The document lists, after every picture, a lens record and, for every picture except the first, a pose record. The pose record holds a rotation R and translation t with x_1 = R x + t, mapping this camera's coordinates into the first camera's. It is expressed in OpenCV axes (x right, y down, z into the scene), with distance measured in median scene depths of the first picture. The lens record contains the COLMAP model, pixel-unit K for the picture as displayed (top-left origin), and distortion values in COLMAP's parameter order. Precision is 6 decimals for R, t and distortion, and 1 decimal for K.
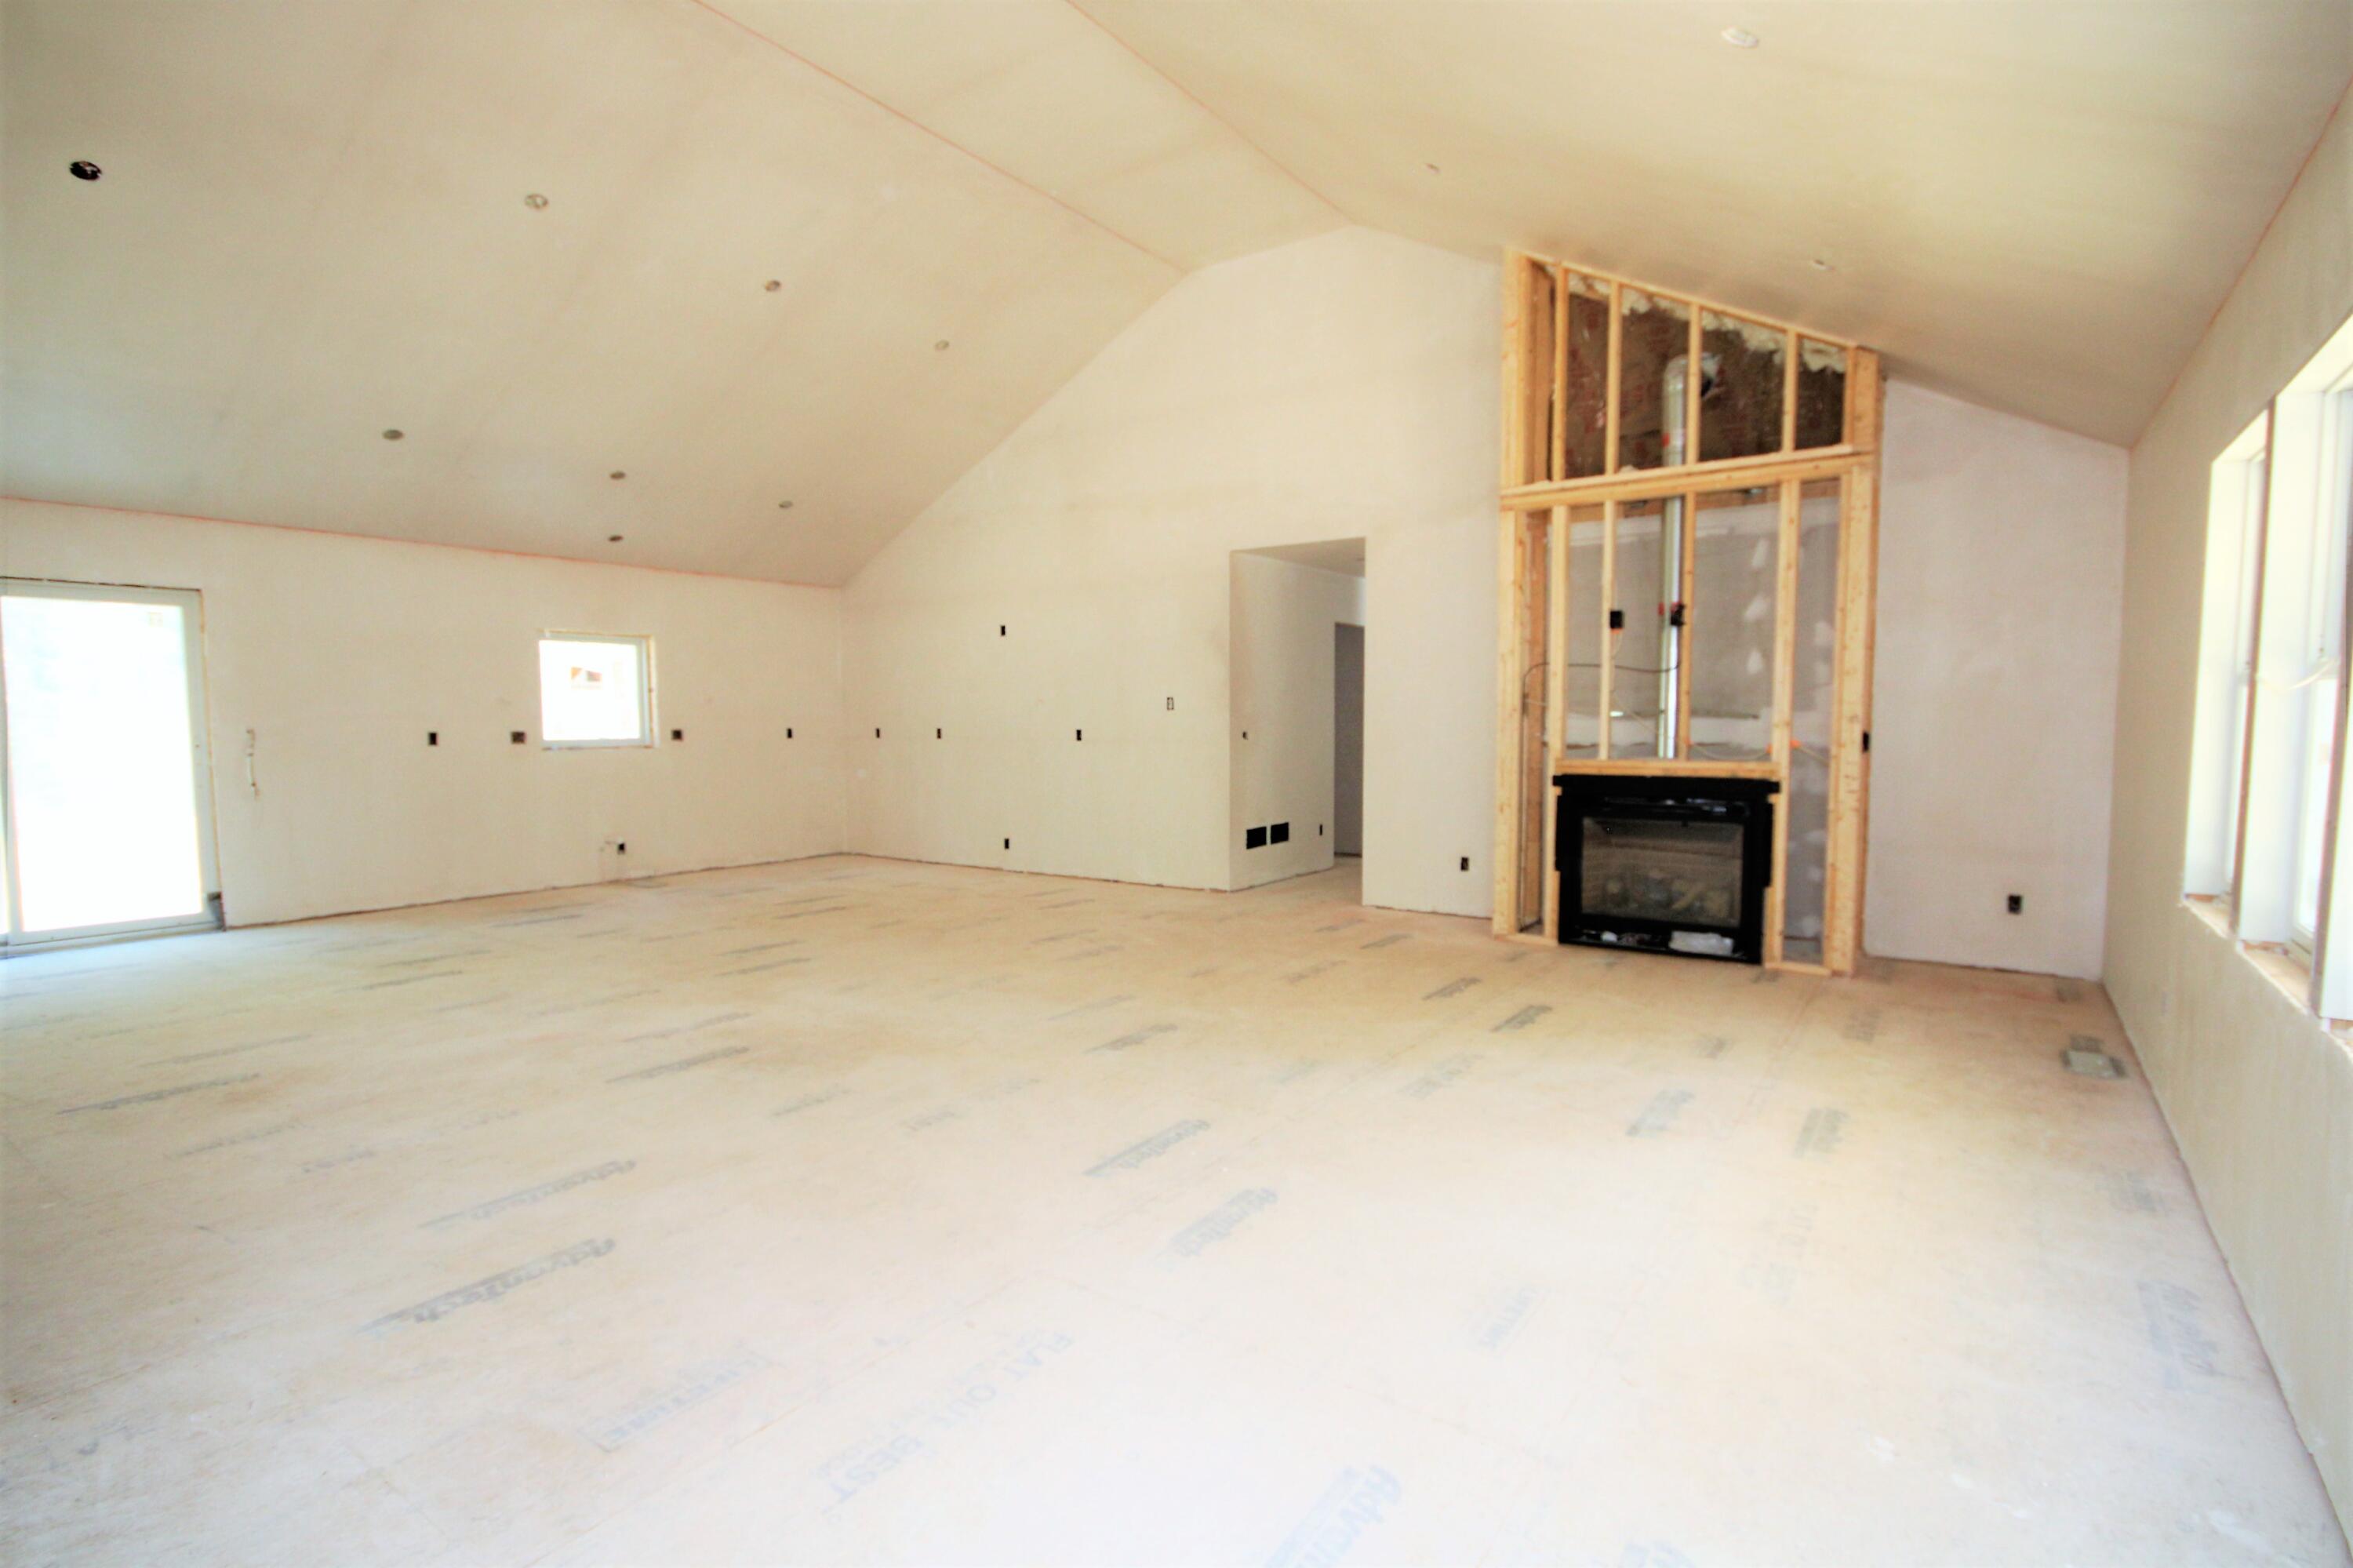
lens RADIAL K [[1087.0, 0, 1113.5], [0, 1087.0, 806.0], [0, 0, 1]] dist [-0.002584, 0.001332]
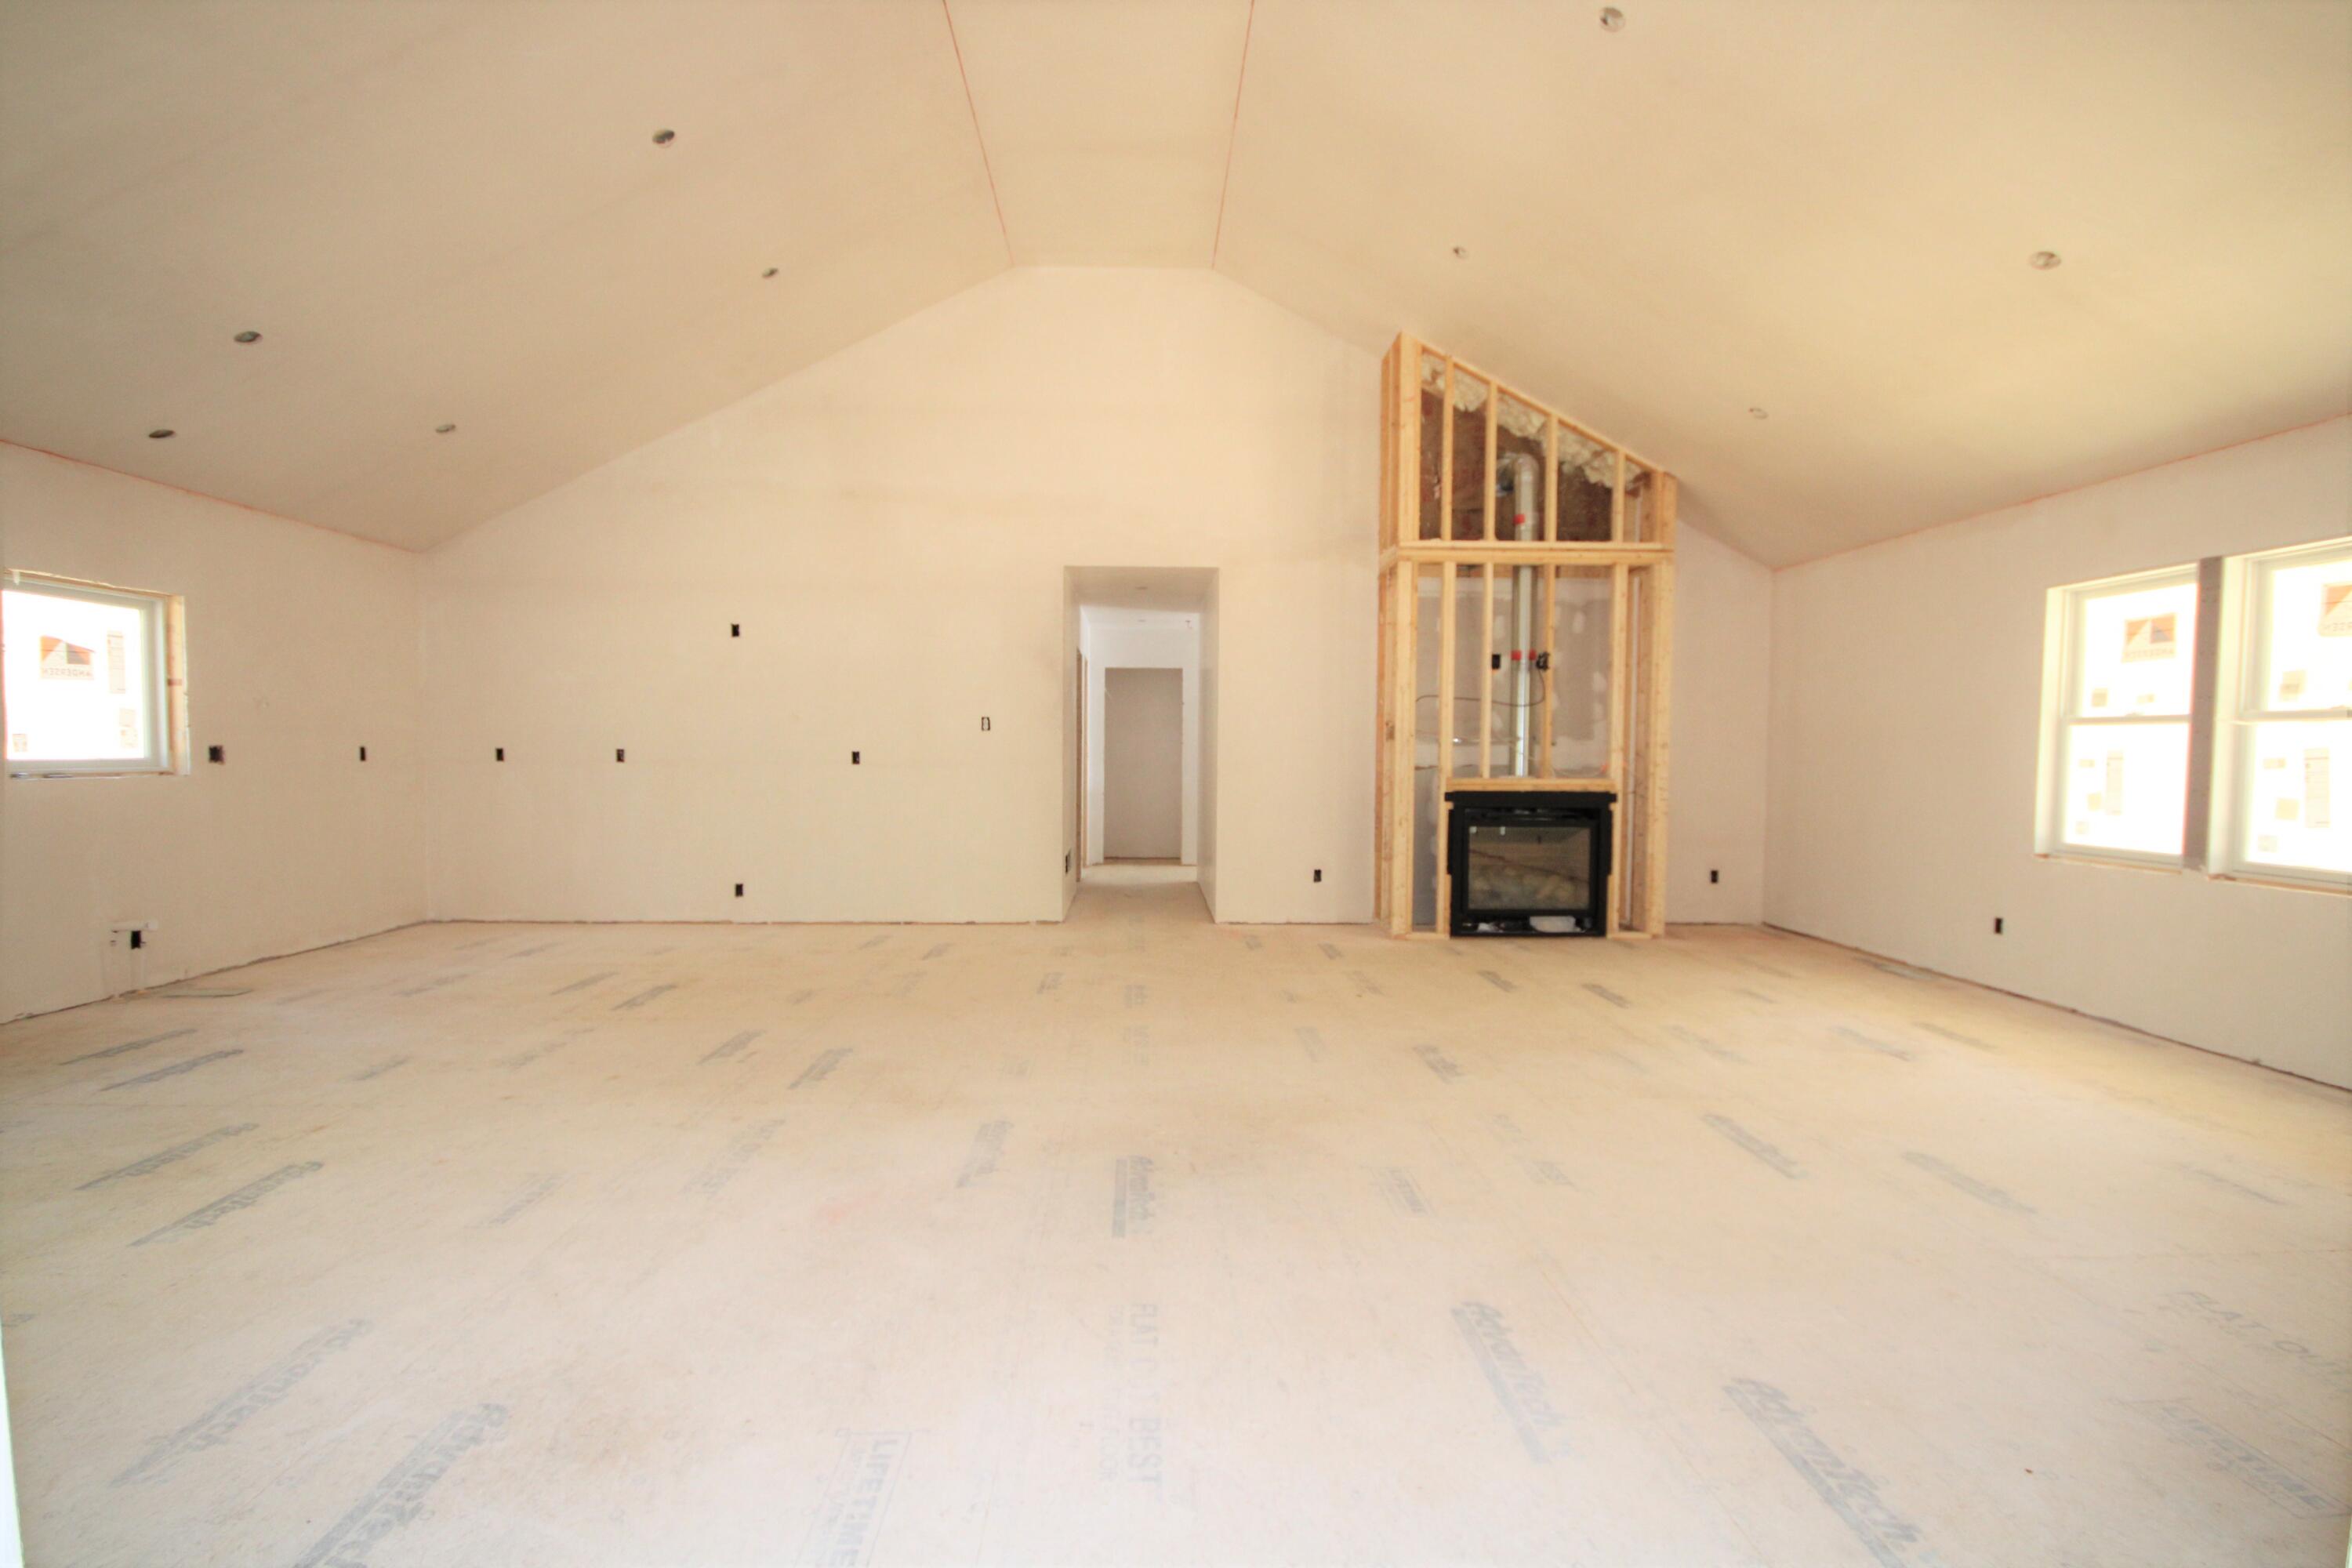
lens RADIAL K [[1086.5, 0, 1120.7], [0, 1086.5, 808.8], [0, 0, 1]] dist [-0.002584, 0.001332]
pose [[0.802158, -0.022512, 0.596687, -0.568578], [0.037514, 0.999215, -0.012733, -0.008857], [-0.595932, 0.032598, 0.802373, 0.275872]]
